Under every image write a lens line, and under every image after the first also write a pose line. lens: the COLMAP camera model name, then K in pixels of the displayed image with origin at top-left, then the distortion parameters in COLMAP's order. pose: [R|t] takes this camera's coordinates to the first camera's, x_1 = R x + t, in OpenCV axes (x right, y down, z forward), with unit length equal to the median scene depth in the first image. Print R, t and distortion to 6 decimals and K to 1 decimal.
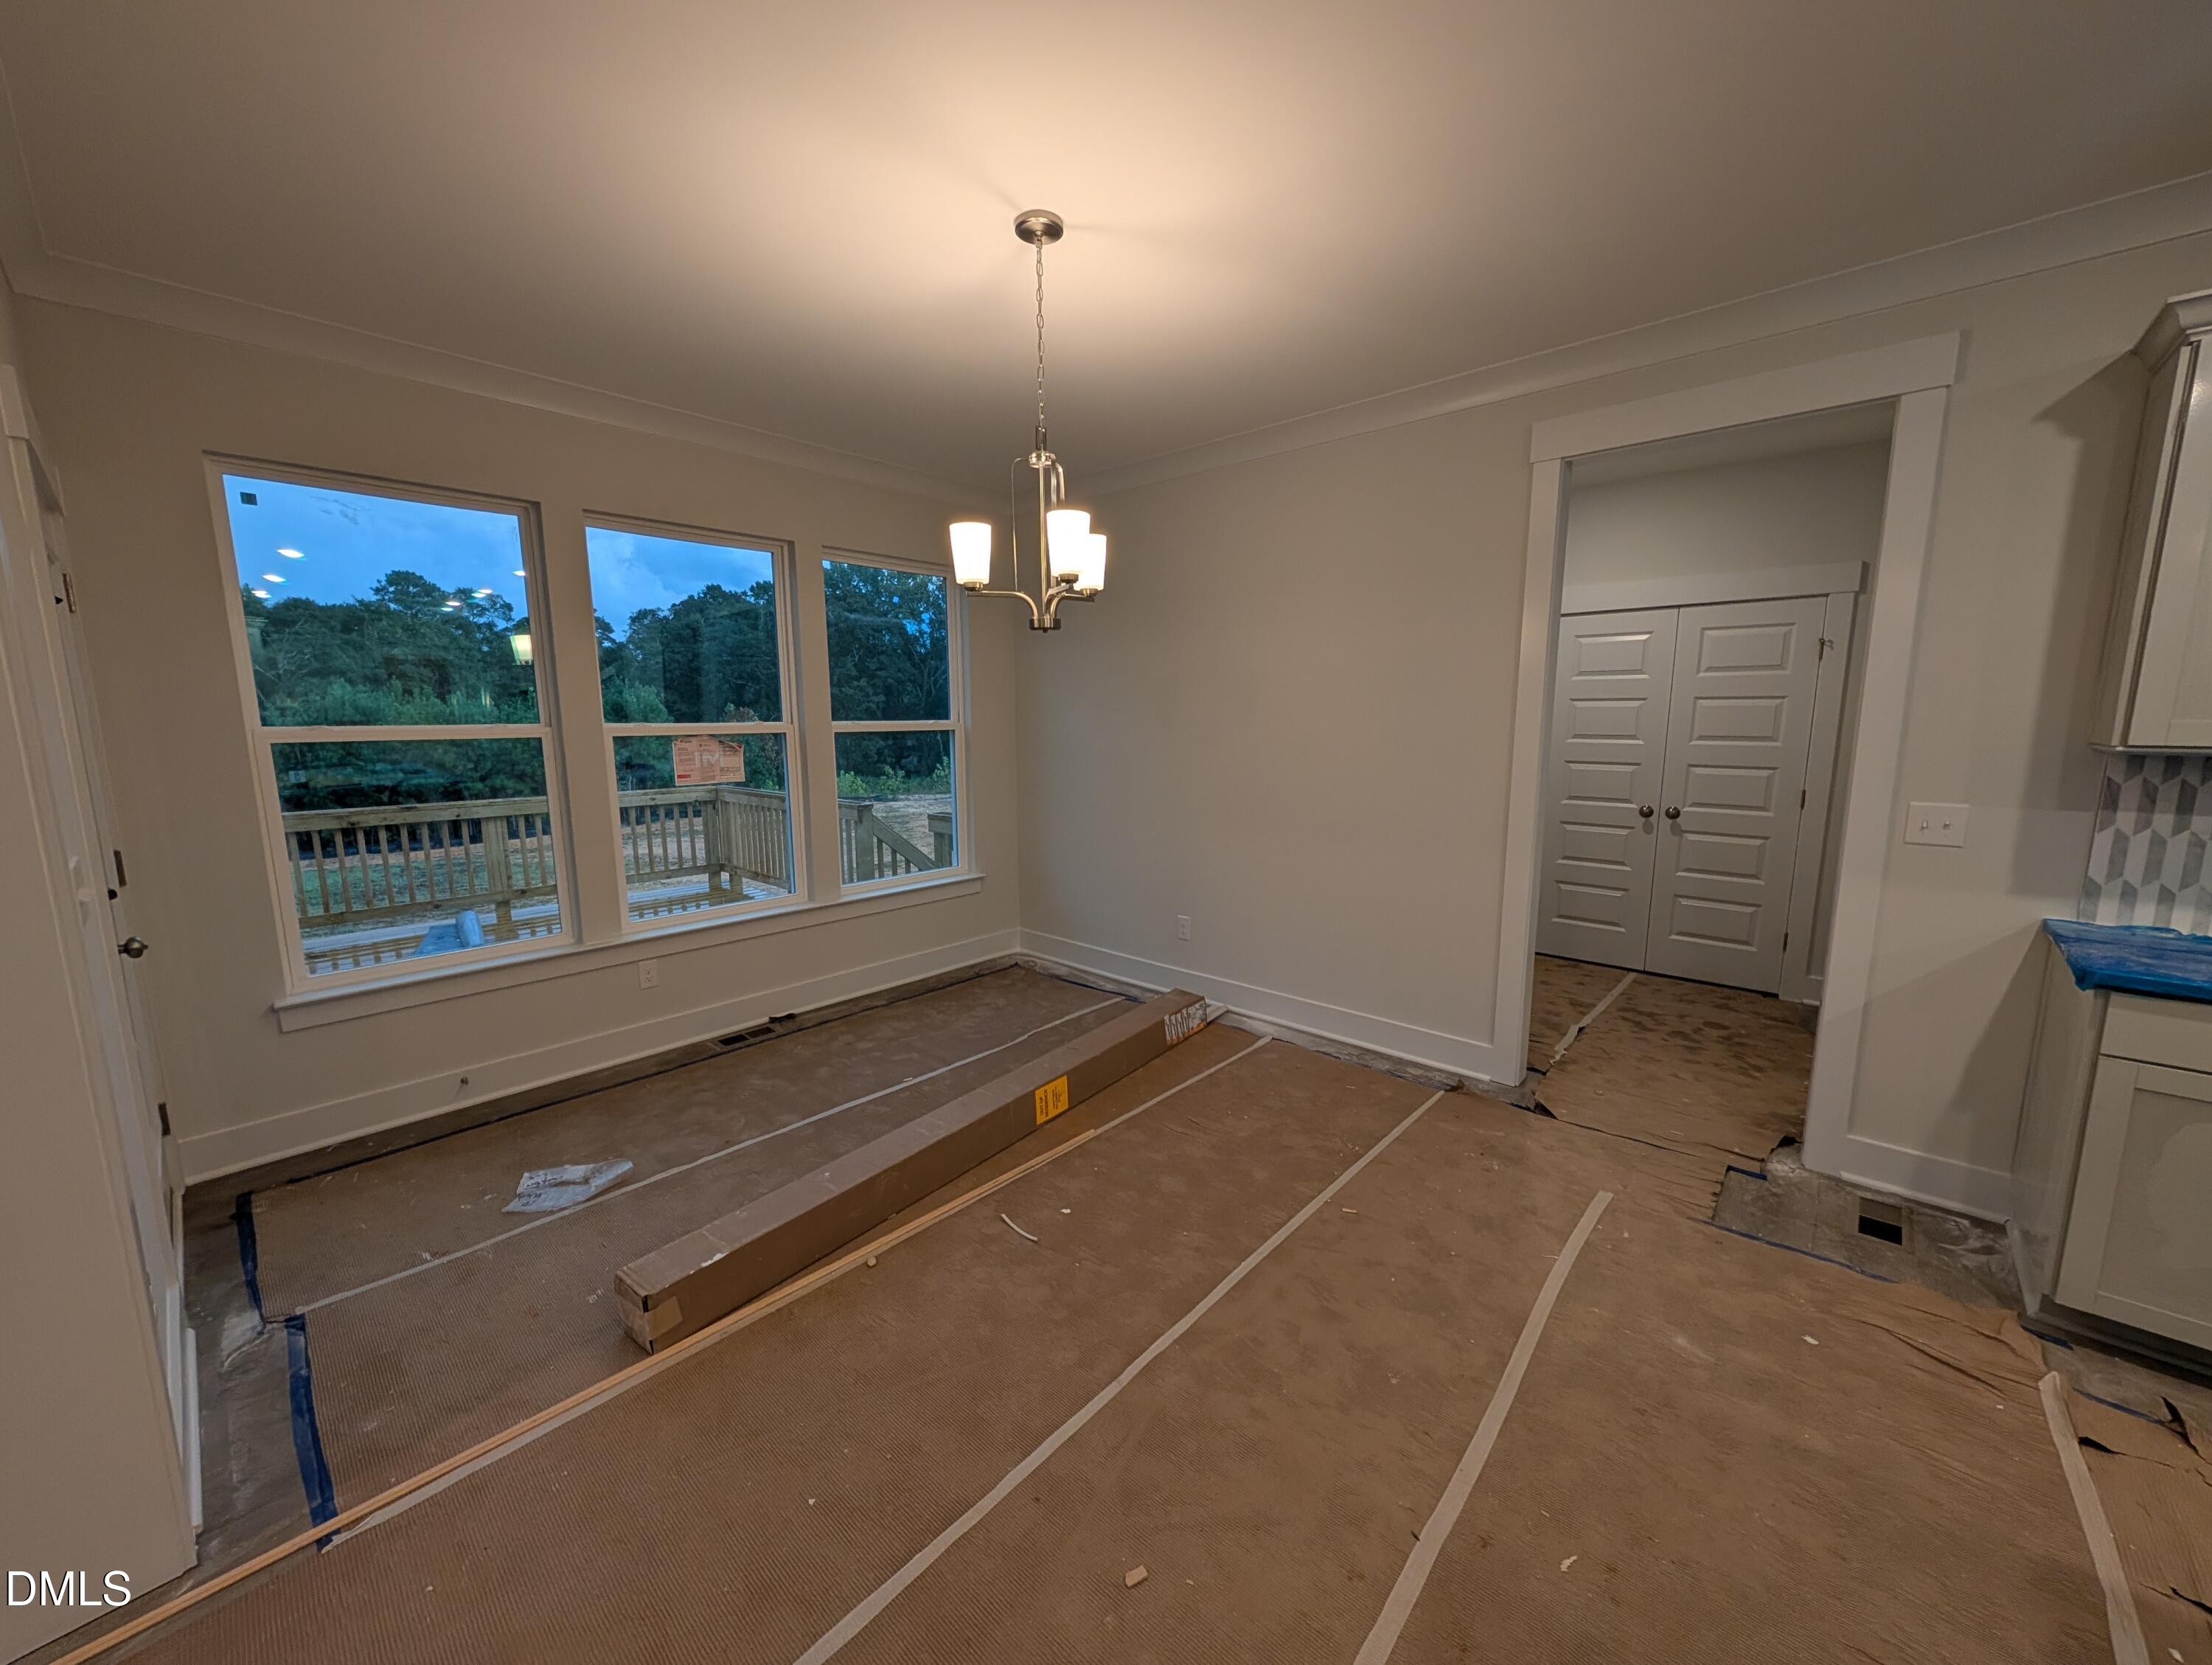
lens RADIAL K [[833.2, 0, 1104.0], [0, 833.2, 840.8], [0, 0, 1]] dist [-0.000232, -0.000047]
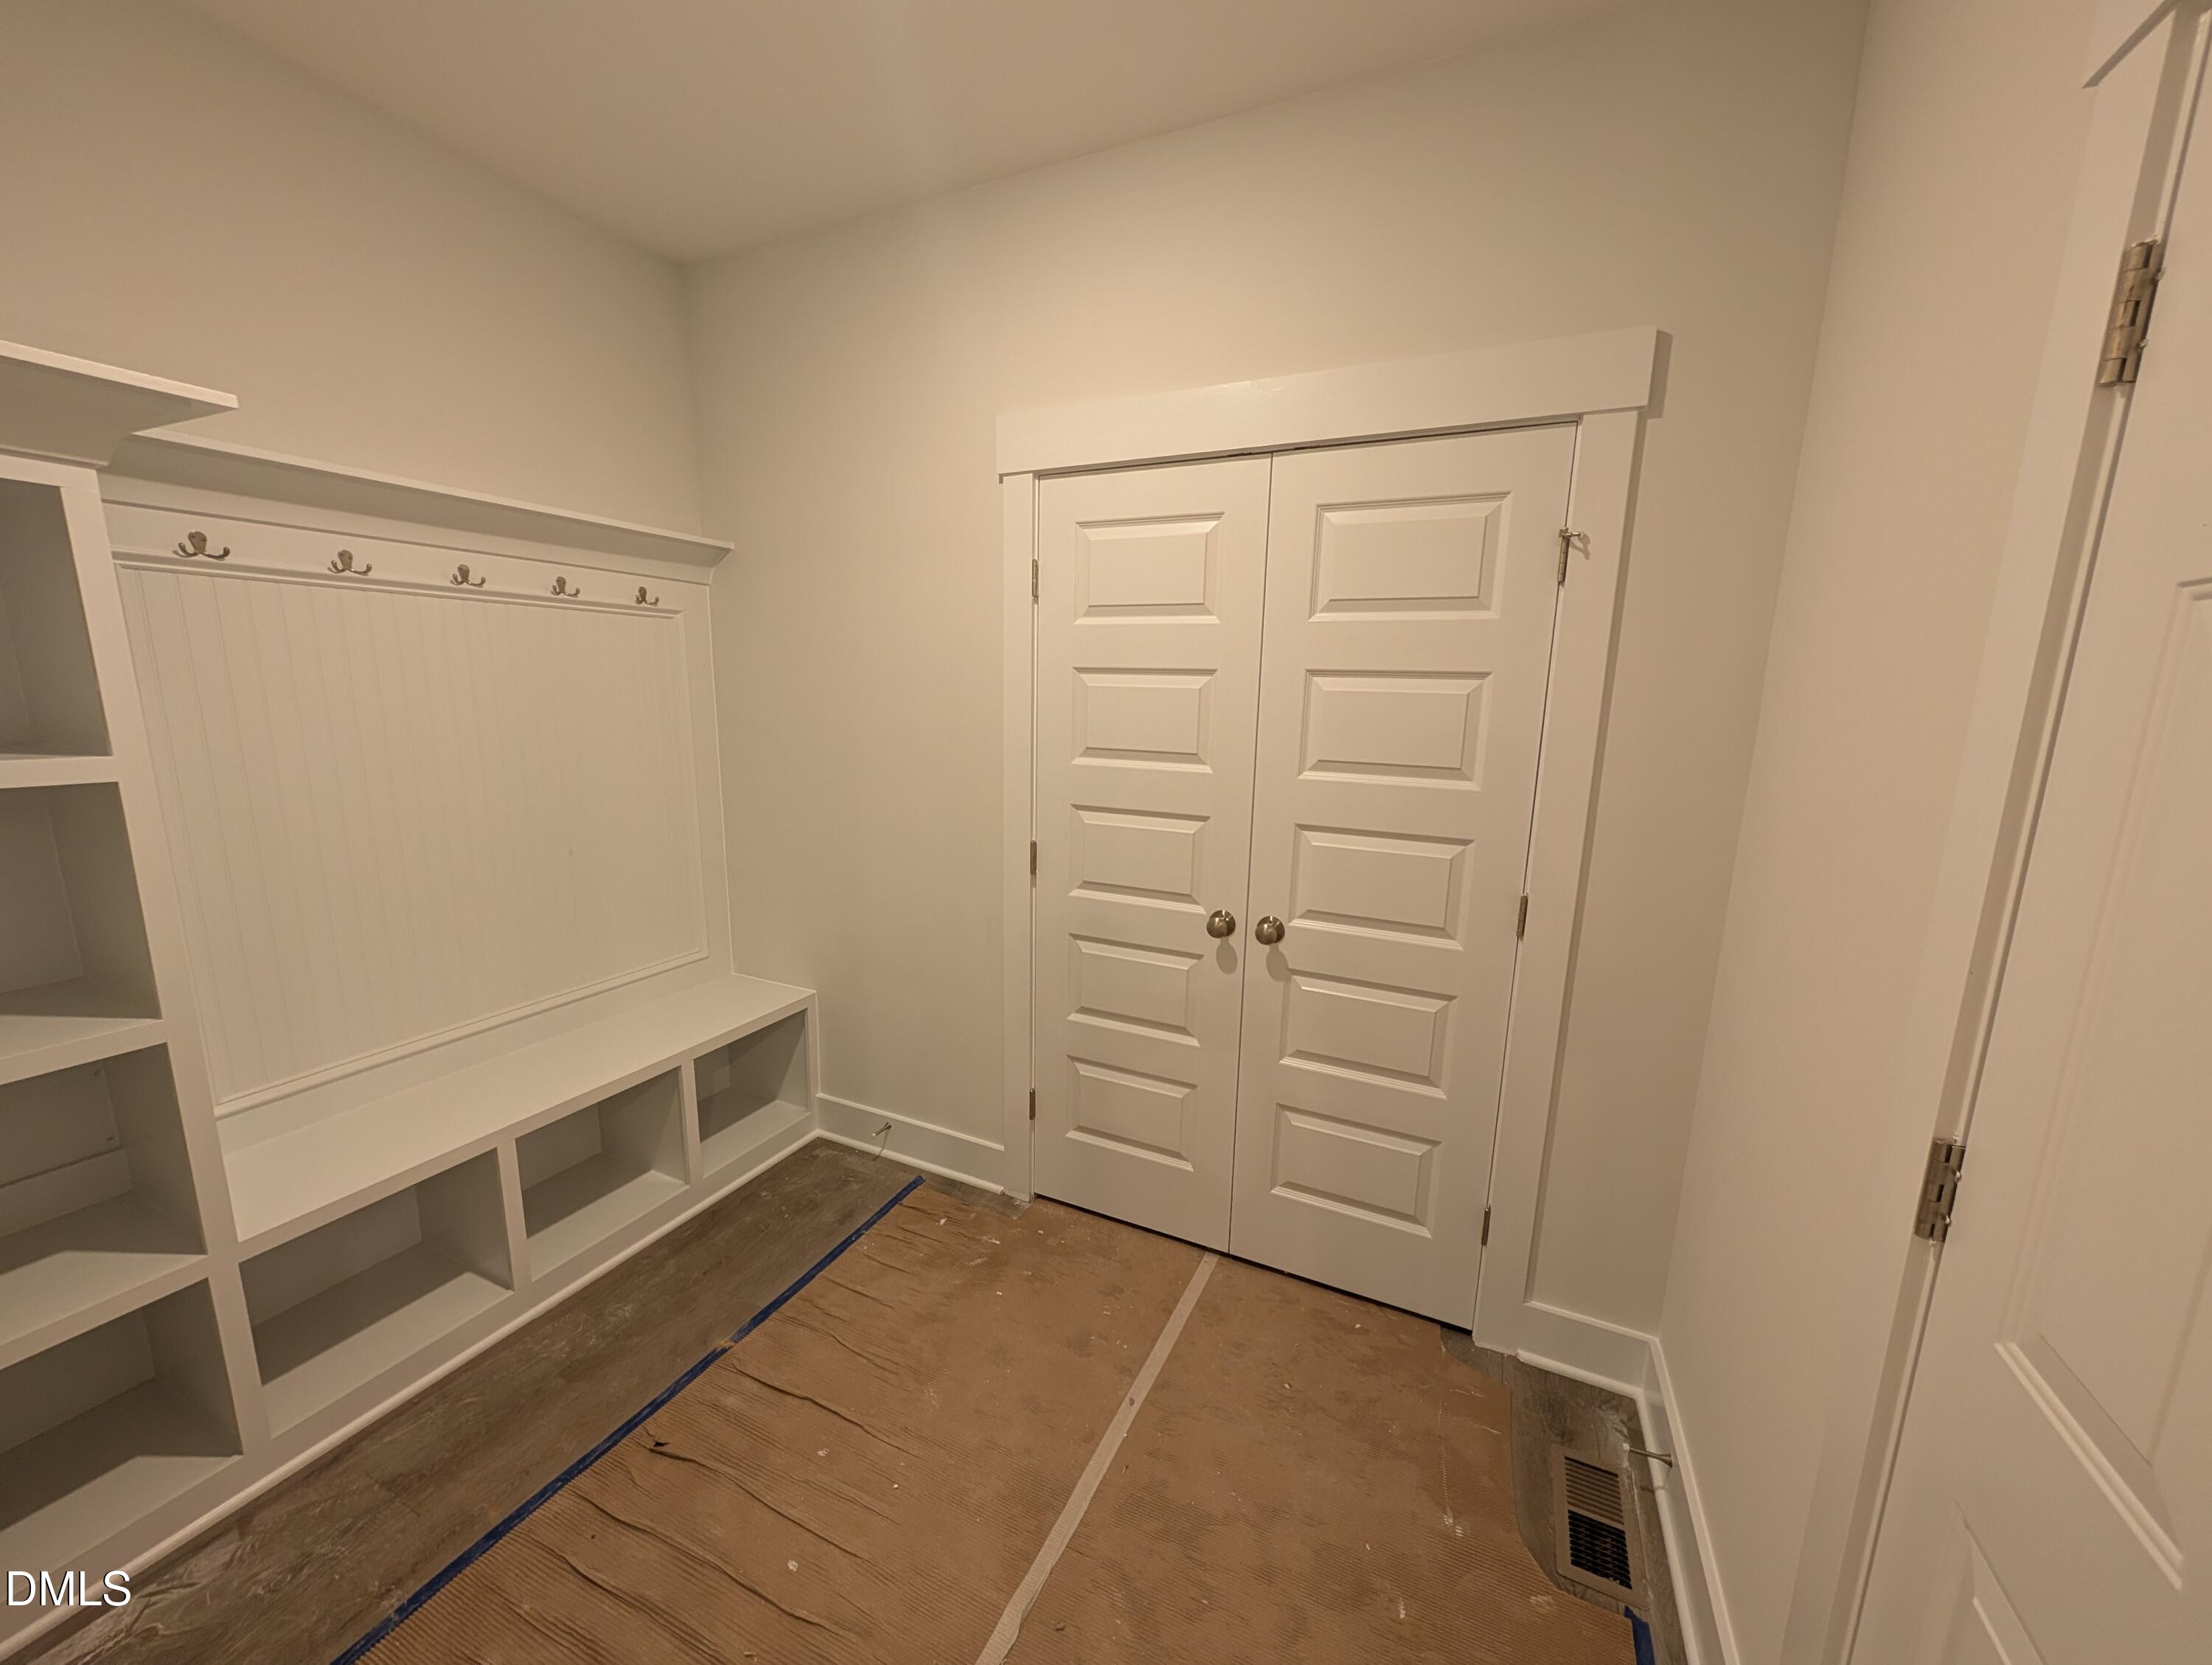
lens RADIAL K [[833.2, 0, 1108.4], [0, 833.2, 830.5], [0, 0, 1]] dist [-0.000232, -0.000047]
pose [[0.950577, 0.004567, 0.310455, 0.792904], [0.001187, 0.999831, -0.018344, -0.135510], [-0.310486, 0.017806, 0.950411, 1.034748]]
